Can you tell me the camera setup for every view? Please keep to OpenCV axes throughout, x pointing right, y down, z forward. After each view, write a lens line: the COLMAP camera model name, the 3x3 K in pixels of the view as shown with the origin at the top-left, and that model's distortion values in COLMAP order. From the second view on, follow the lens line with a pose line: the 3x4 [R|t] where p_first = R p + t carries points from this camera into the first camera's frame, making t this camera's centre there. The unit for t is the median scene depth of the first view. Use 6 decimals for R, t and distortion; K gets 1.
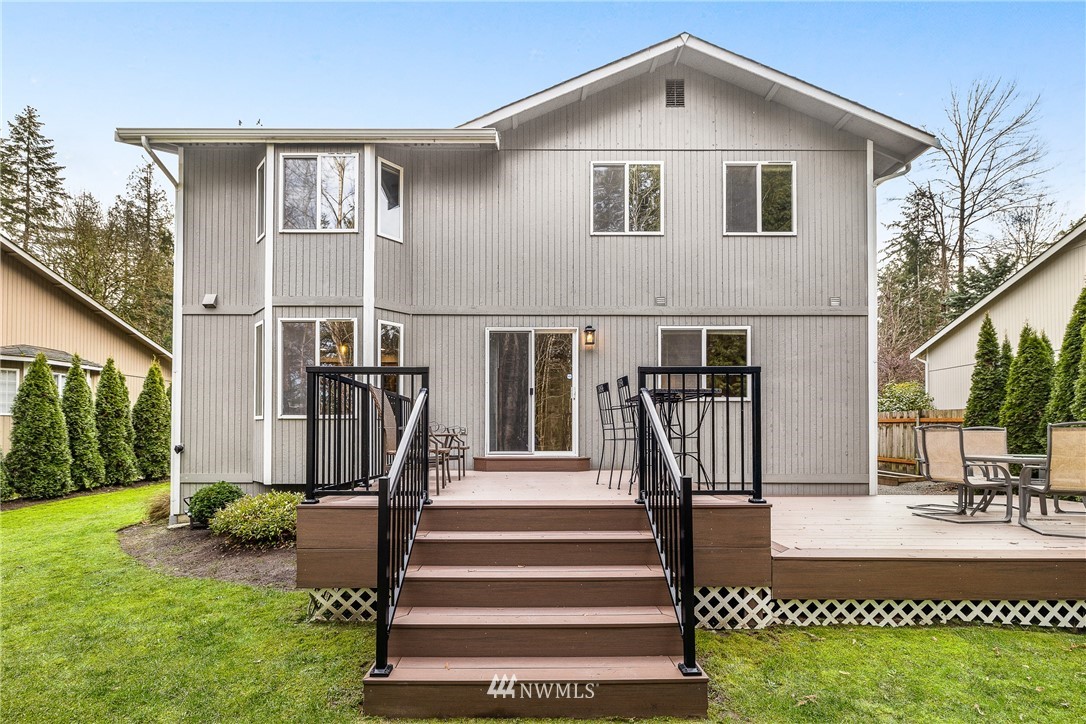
lens RADIAL K [[487.1, 0, 527.4], [0, 487.1, 432.1], [0, 0, 1]] dist [0.004306, -0.000205]
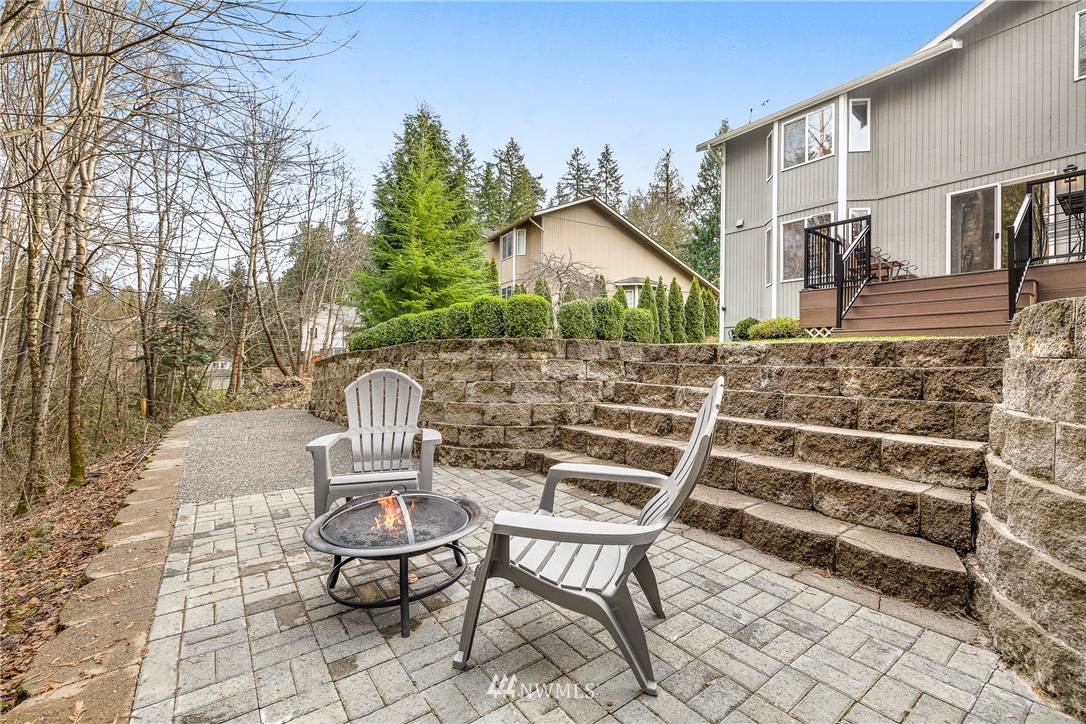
lens RADIAL K [[456.0, 0, 537.5], [0, 456.0, 357.2], [0, 0, 1]] dist [0.000474, 0.000209]
pose [[0.603617, -0.000461, -0.797274, 0.219255], [0.000465, 1.000000, -0.000226, 0.213512], [0.797274, -0.000235, 0.603617, -0.573996]]
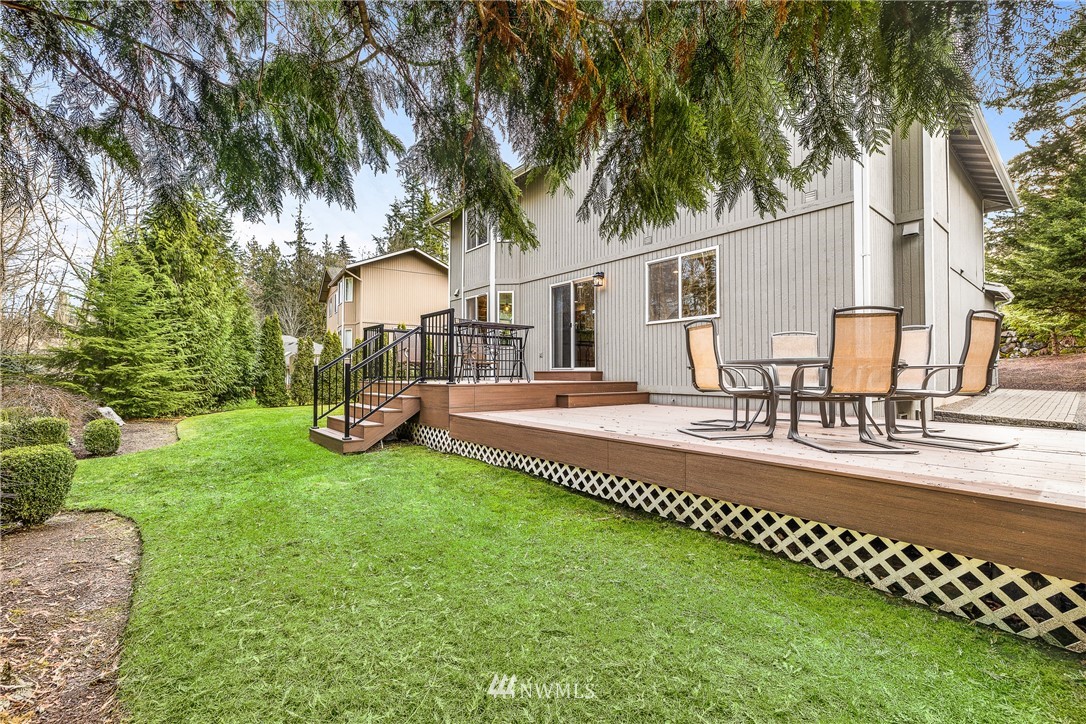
lens RADIAL K [[456.0, 0, 540.8], [0, 456.0, 364.1], [0, 0, 1]] dist [0.000474, 0.000209]
pose [[0.629705, -0.014031, -0.776708, 1.009214], [0.010059, 0.999900, -0.009908, 0.044151], [0.776769, -0.001574, 0.629783, 0.095267]]
